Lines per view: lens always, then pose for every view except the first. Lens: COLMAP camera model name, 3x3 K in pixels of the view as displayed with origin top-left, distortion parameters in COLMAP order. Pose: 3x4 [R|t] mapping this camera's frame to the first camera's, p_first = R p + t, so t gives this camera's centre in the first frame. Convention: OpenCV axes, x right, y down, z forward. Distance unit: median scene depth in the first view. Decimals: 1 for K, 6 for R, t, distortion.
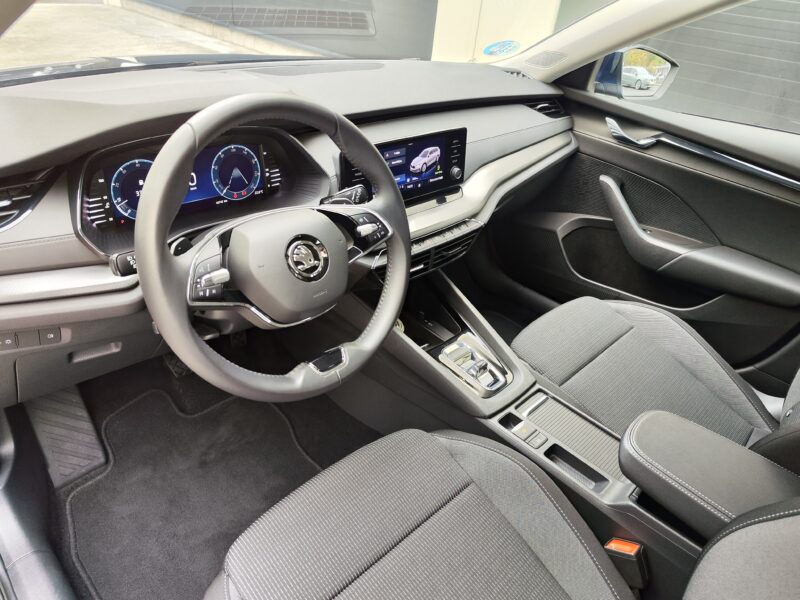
lens RADIAL K [[534.0, 0, 400.0], [0, 534.0, 300.0], [0, 0, 1]] dist [0.135079, -0.000230]
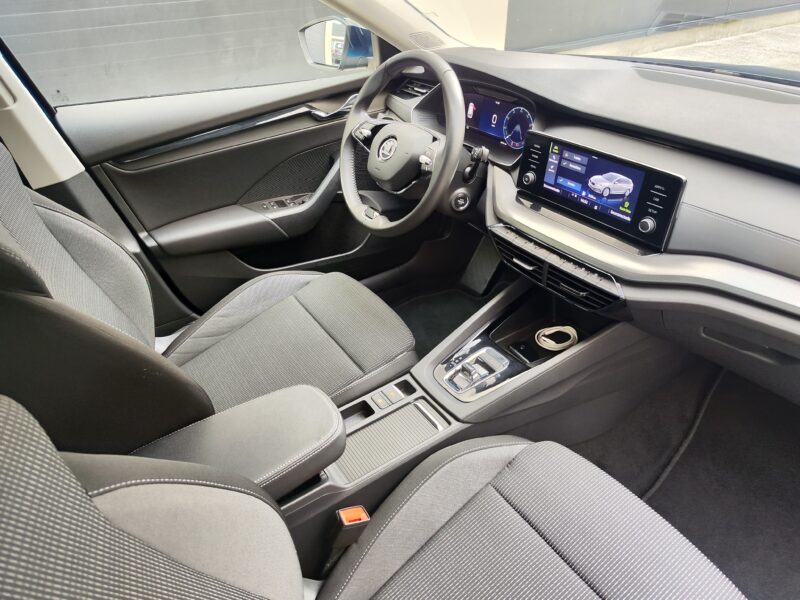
lens RADIAL K [[545.0, 0, 400.0], [0, 545.0, 300.0], [0, 0, 1]] dist [0.026255, -0.001115]
pose [[-0.186157, 0.479605, -0.857511, 0.963696], [-0.507722, 0.700247, 0.501869, -0.401476], [0.841168, 0.528803, 0.113150, 0.708127]]
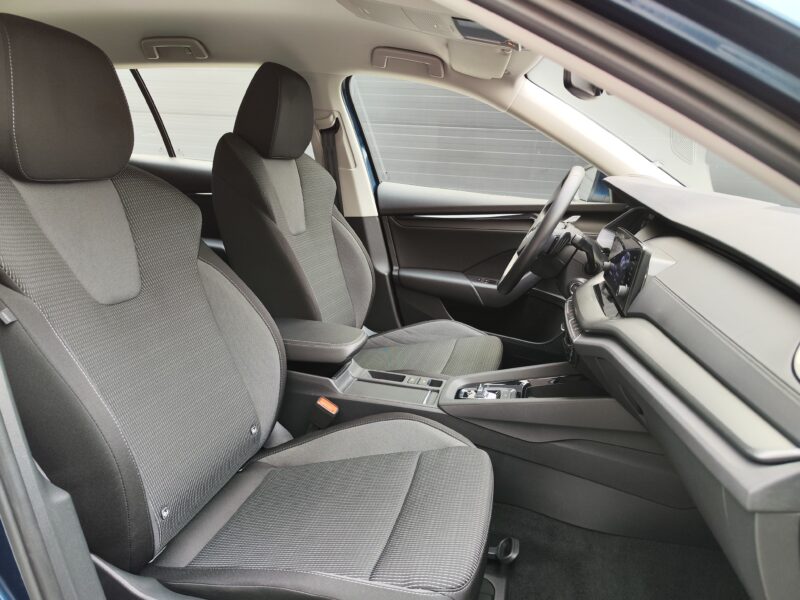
lens RADIAL K [[534.0, 0, 400.0], [0, 534.0, 300.0], [0, 0, 1]] dist [0.135079, -0.000230]
pose [[-0.830120, 0.014754, -0.557390, 0.948793], [-0.399614, 0.681408, 0.613182, -0.637296], [0.388857, 0.731755, -0.559754, 1.378709]]
